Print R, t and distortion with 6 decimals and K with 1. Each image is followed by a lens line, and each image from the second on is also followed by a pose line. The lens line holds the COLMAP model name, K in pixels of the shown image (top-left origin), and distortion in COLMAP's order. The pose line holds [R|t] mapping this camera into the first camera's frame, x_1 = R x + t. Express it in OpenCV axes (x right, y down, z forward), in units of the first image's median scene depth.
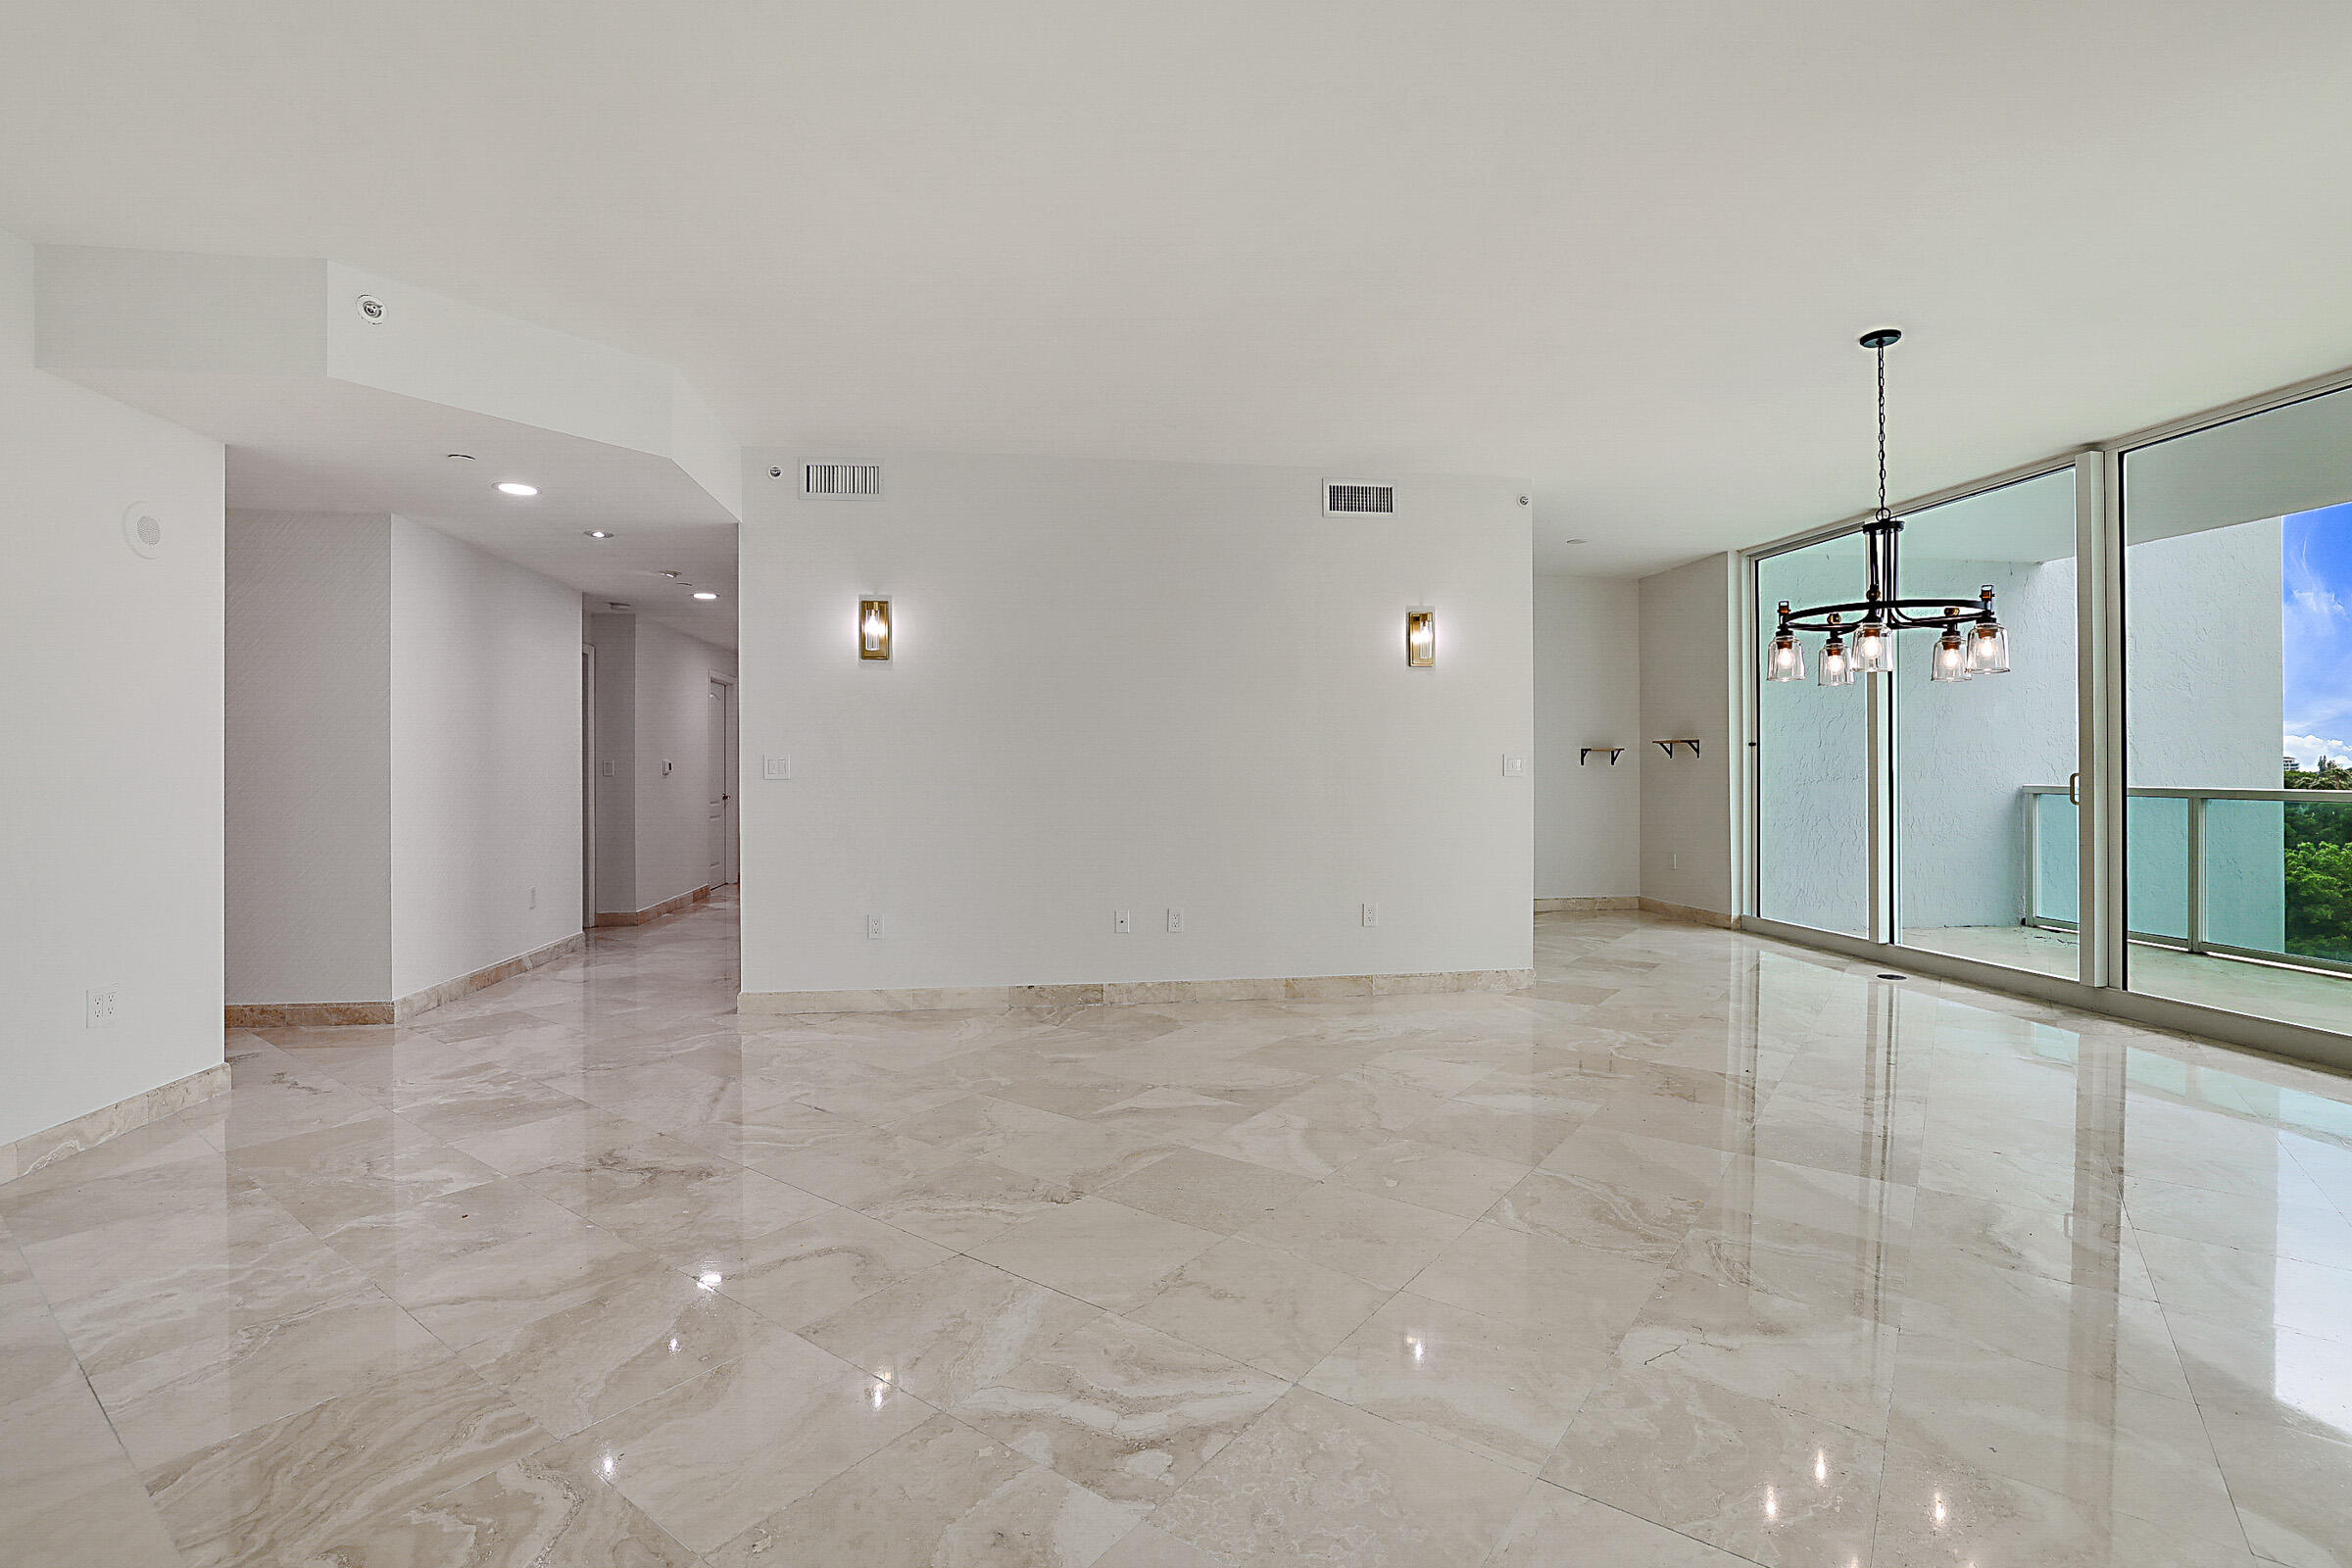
lens RADIAL K [[1082.8, 0, 1182.9], [0, 1082.8, 769.0], [0, 0, 1]] dist [-0.047921, 0.018280]
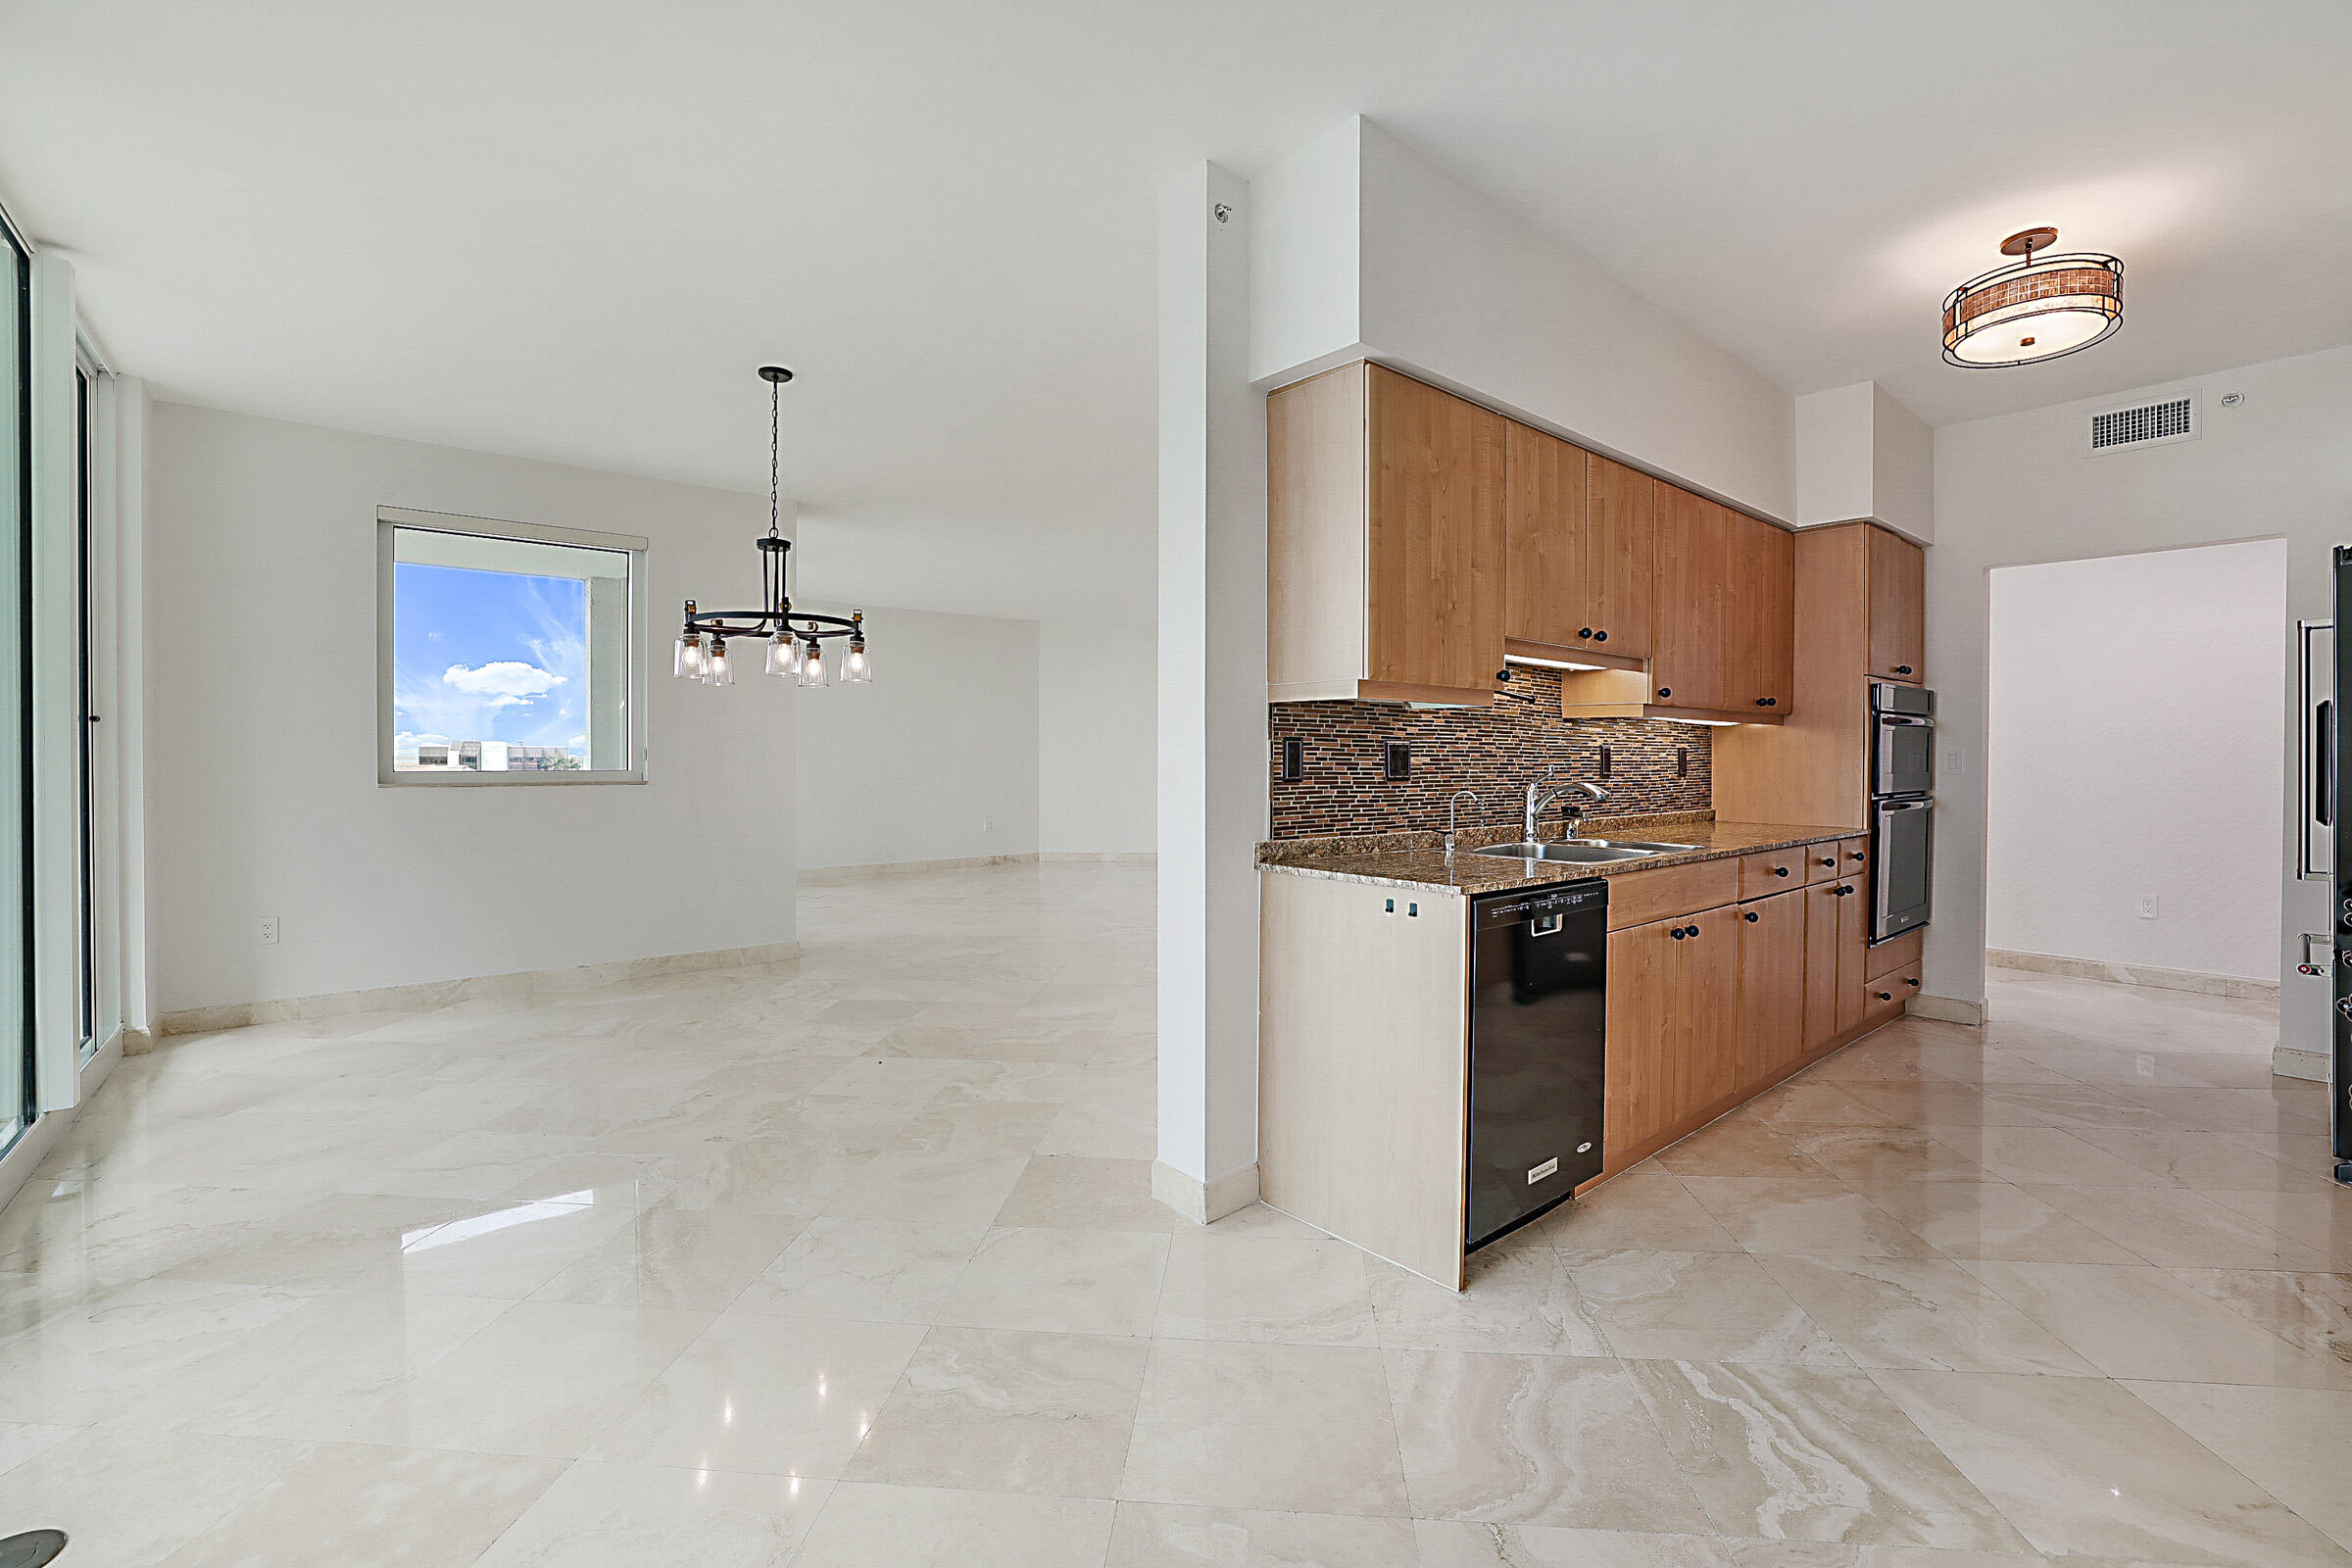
lens RADIAL K [[1014.1, 0, 1179.8], [0, 1014.1, 769.2], [0, 0, 1]] dist [-0.044622, 0.016753]
pose [[-0.852879, 0.005412, -0.522081, 0.626784], [-0.001396, 0.999919, 0.012647, -0.006011], [0.522107, 0.011515, -0.852802, 1.566317]]
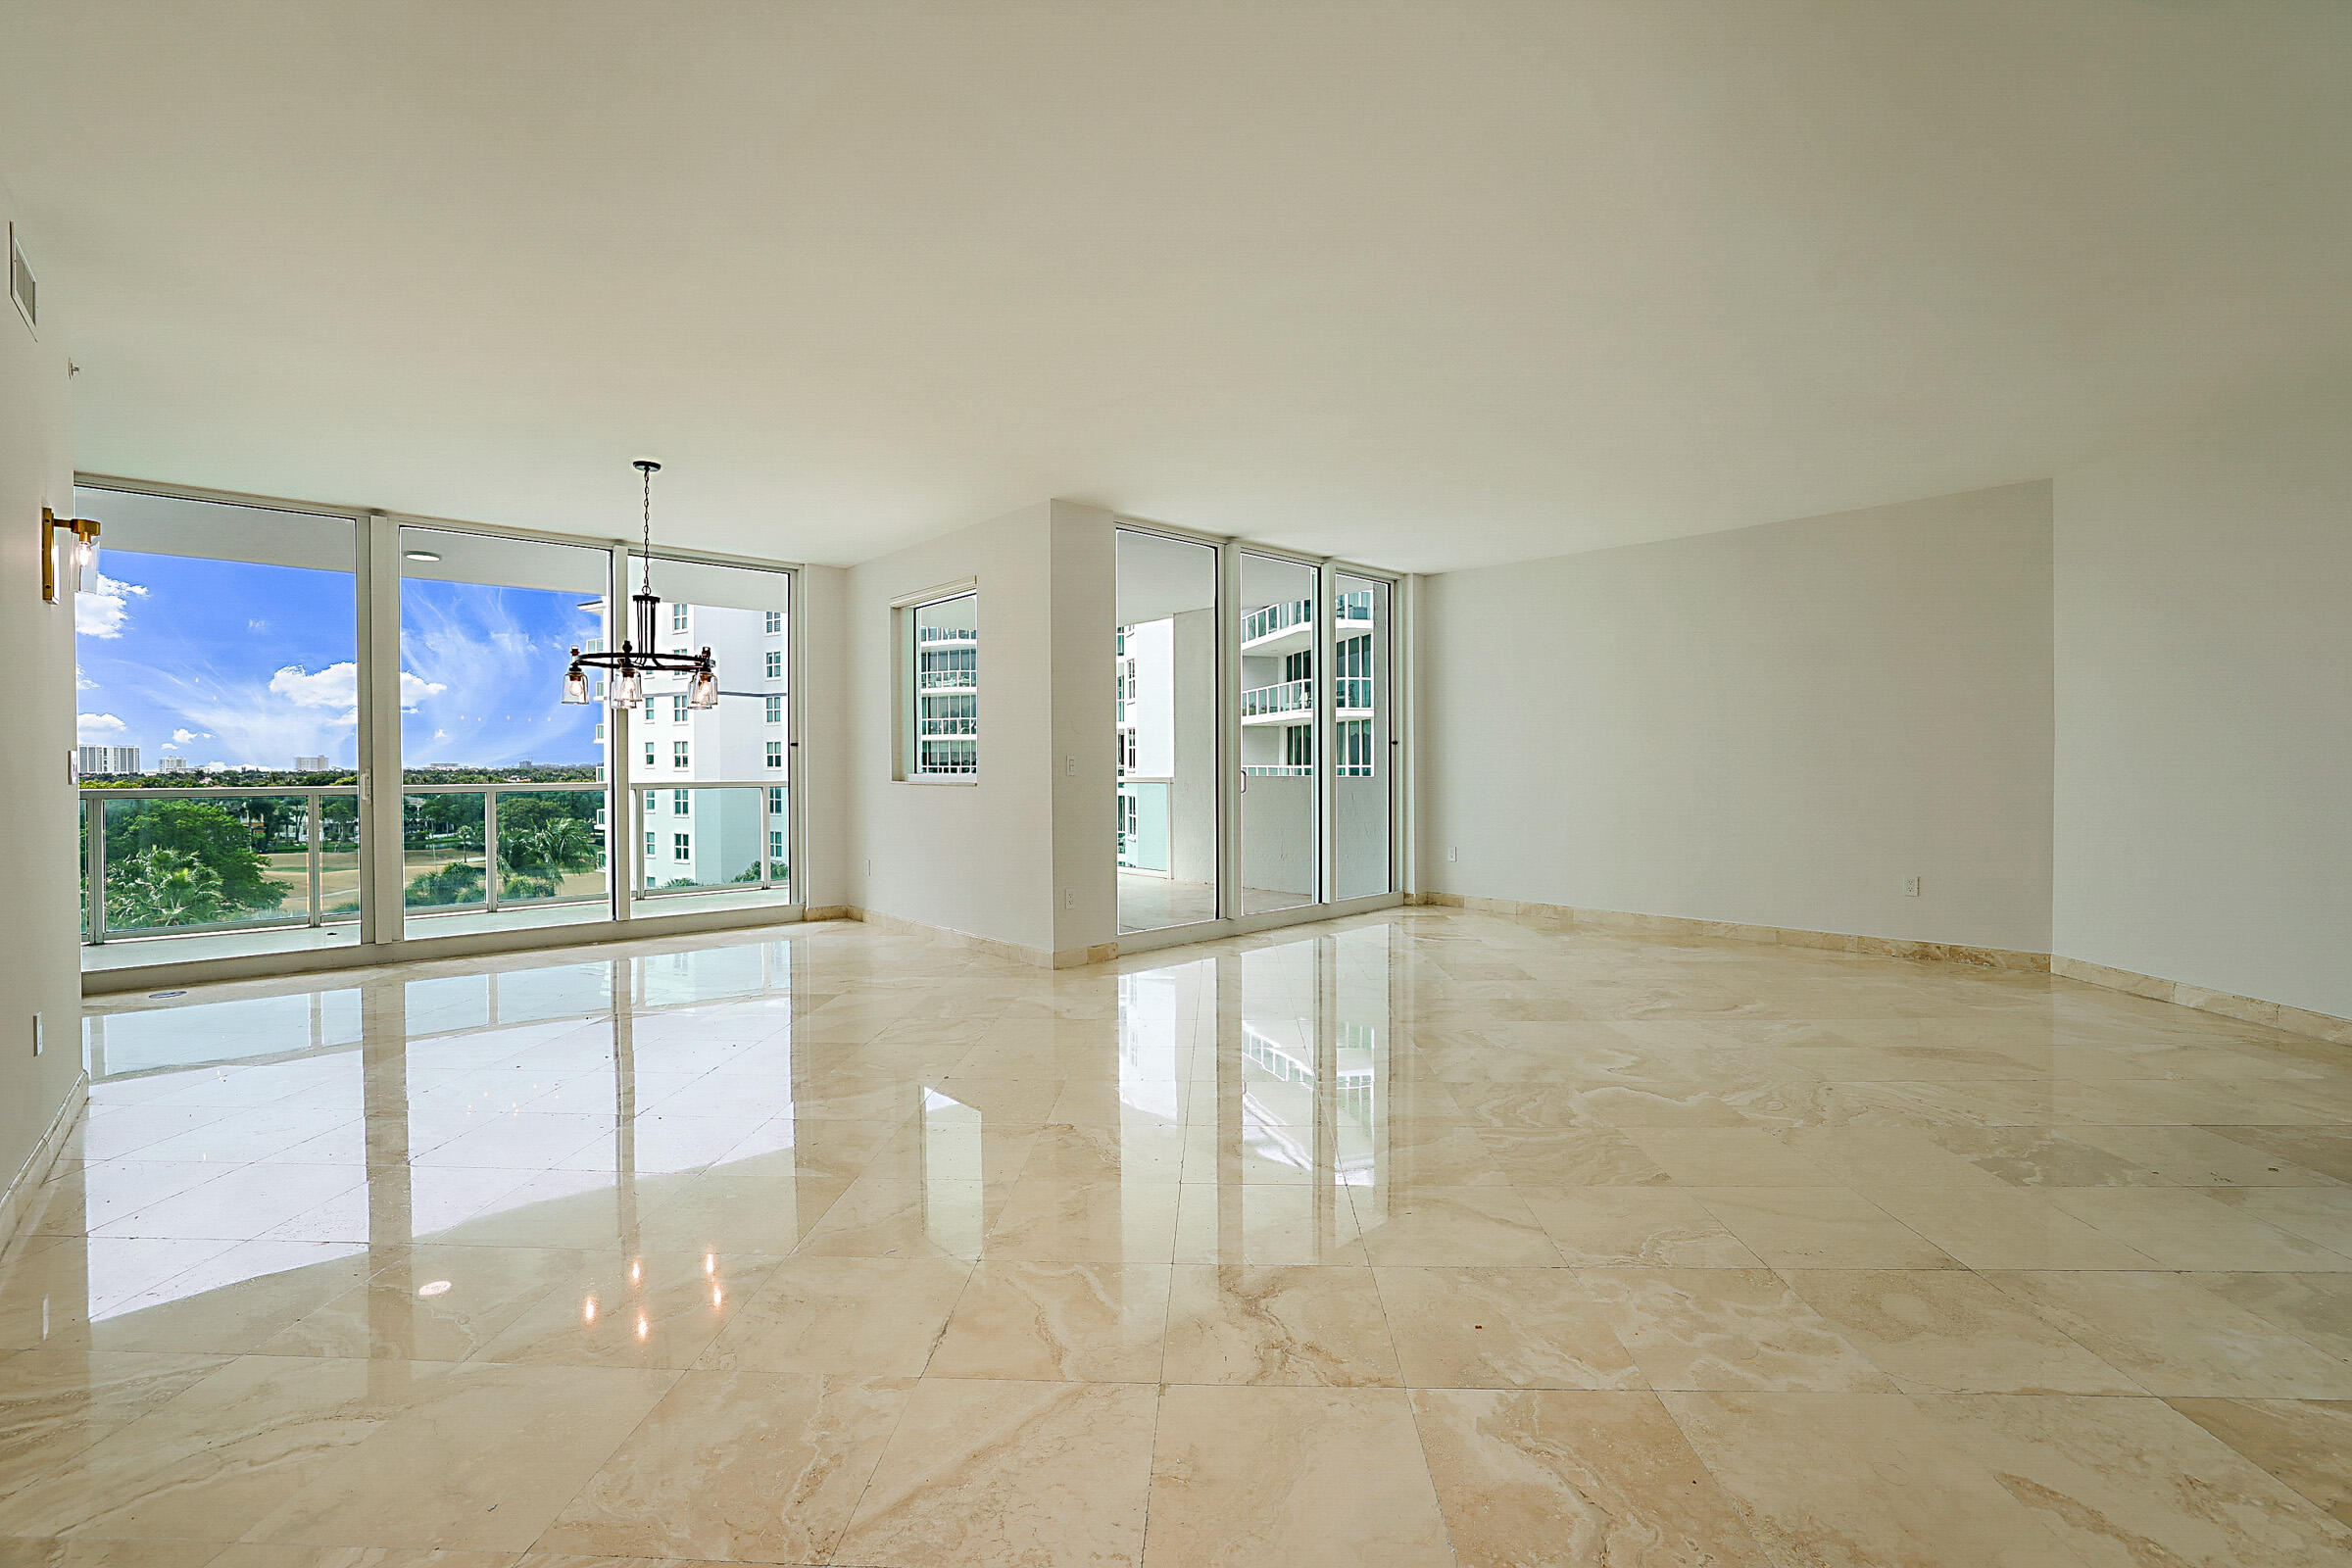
lens RADIAL K [[1014.1, 0, 1179.8], [0, 1014.1, 769.2], [0, 0, 1]] dist [-0.044622, 0.016753]
pose [[-0.559918, -0.001533, 0.828546, -0.630104], [0.005282, 0.999971, 0.005420, -0.002520], [-0.828531, 0.007411, -0.559894, 0.859421]]
